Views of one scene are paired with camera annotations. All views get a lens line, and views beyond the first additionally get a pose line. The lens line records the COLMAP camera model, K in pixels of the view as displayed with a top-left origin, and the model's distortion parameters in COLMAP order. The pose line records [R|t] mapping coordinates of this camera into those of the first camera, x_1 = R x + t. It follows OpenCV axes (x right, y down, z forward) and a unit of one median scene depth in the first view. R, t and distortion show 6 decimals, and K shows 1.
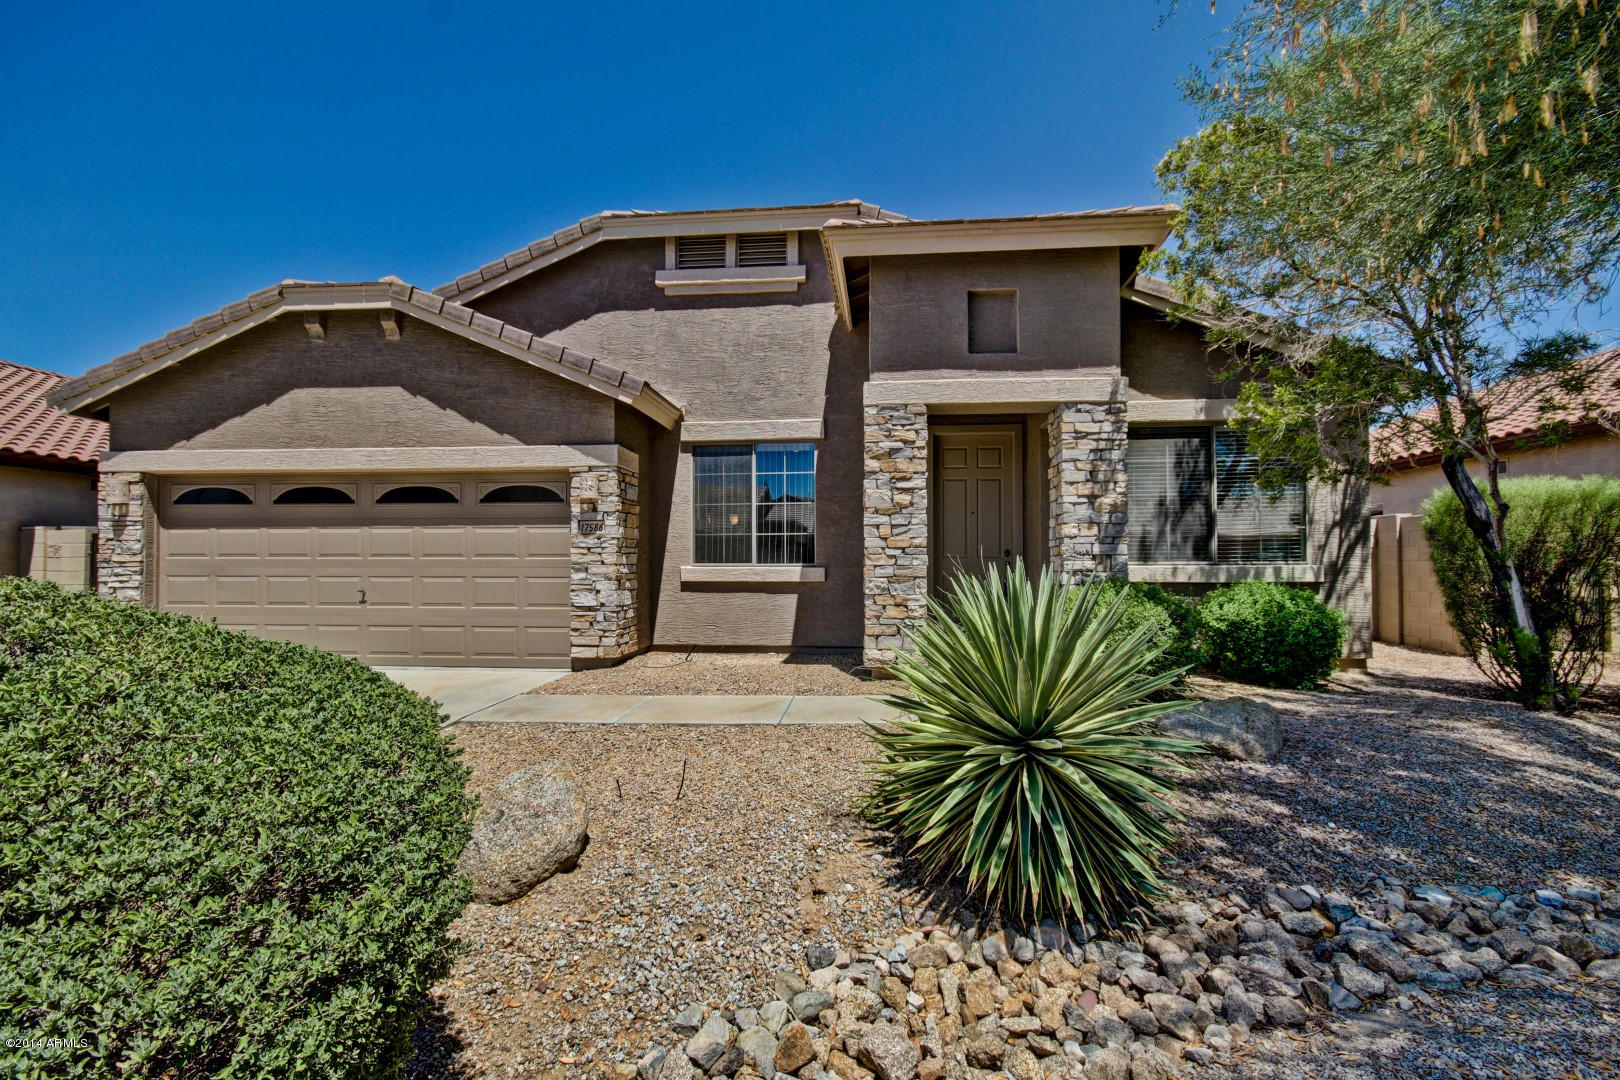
lens RADIAL K [[736.1, 0, 813.0], [0, 736.1, 538.6], [0, 0, 1]] dist [0.016061, -0.000408]
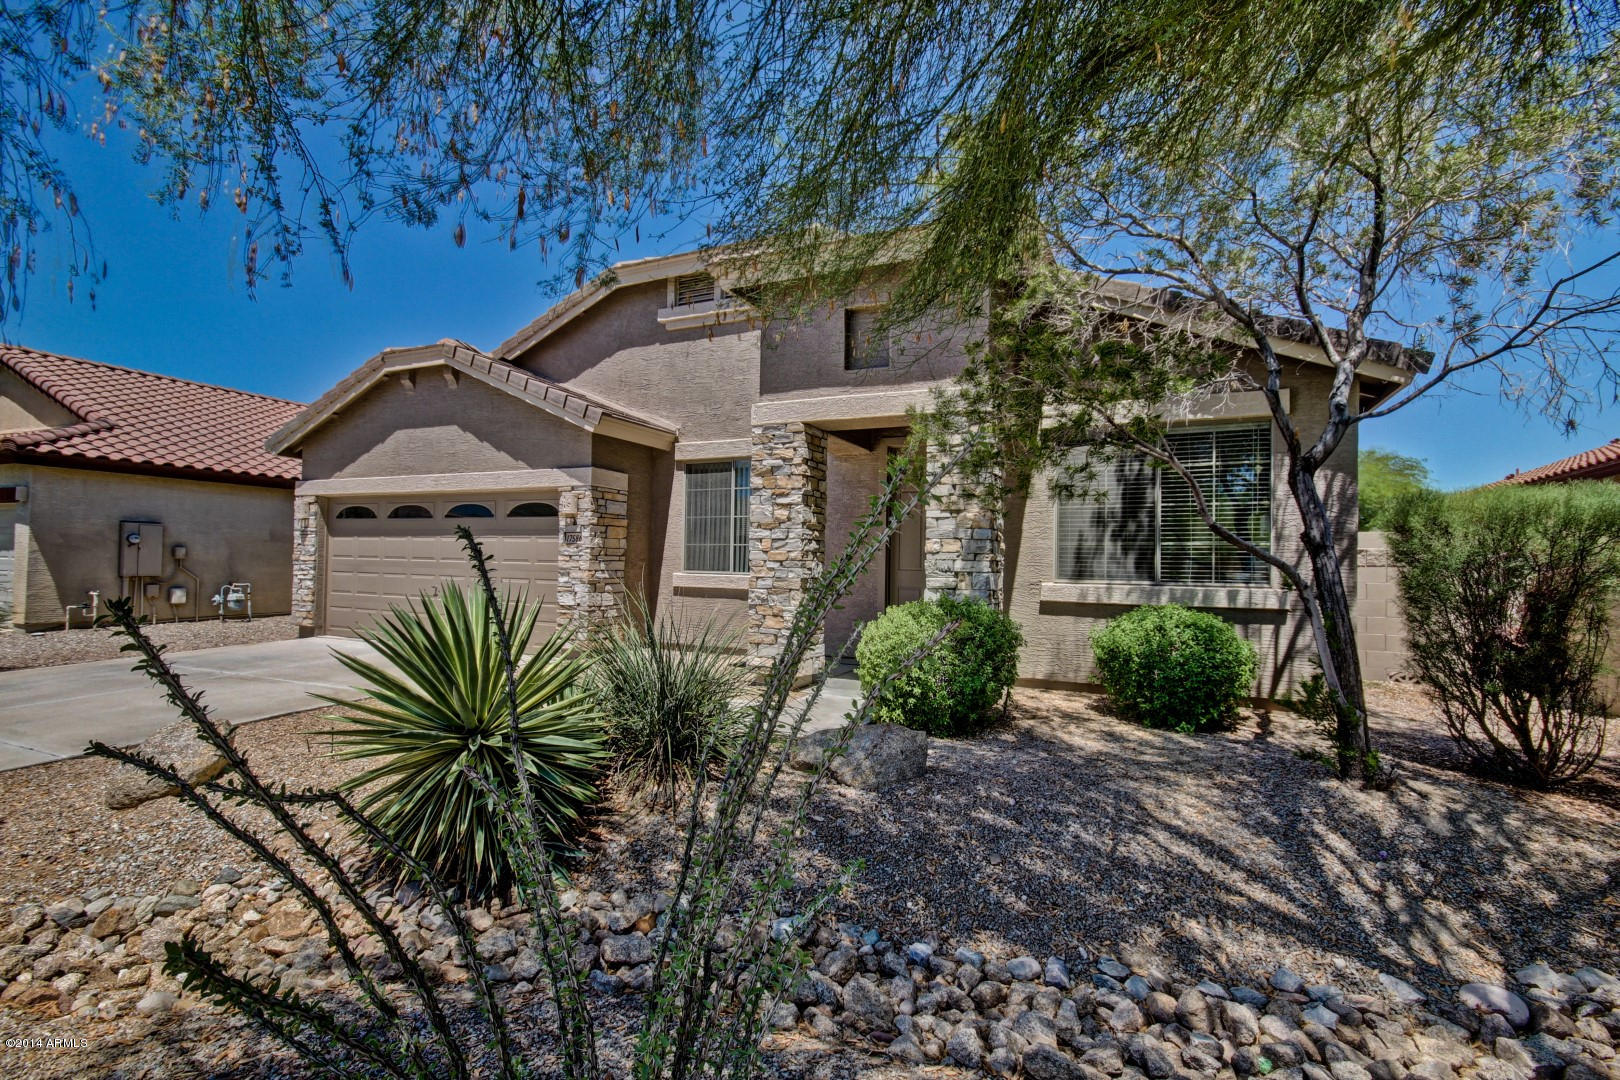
lens RADIAL K [[736.1, 0, 821.6], [0, 736.1, 538.5], [0, 0, 1]] dist [0.016061, -0.000408]
pose [[0.940777, 0.007190, -0.338950, 0.467000], [-0.009178, 0.999949, -0.004263, -0.013459], [0.338902, 0.007121, 0.940795, 0.032671]]
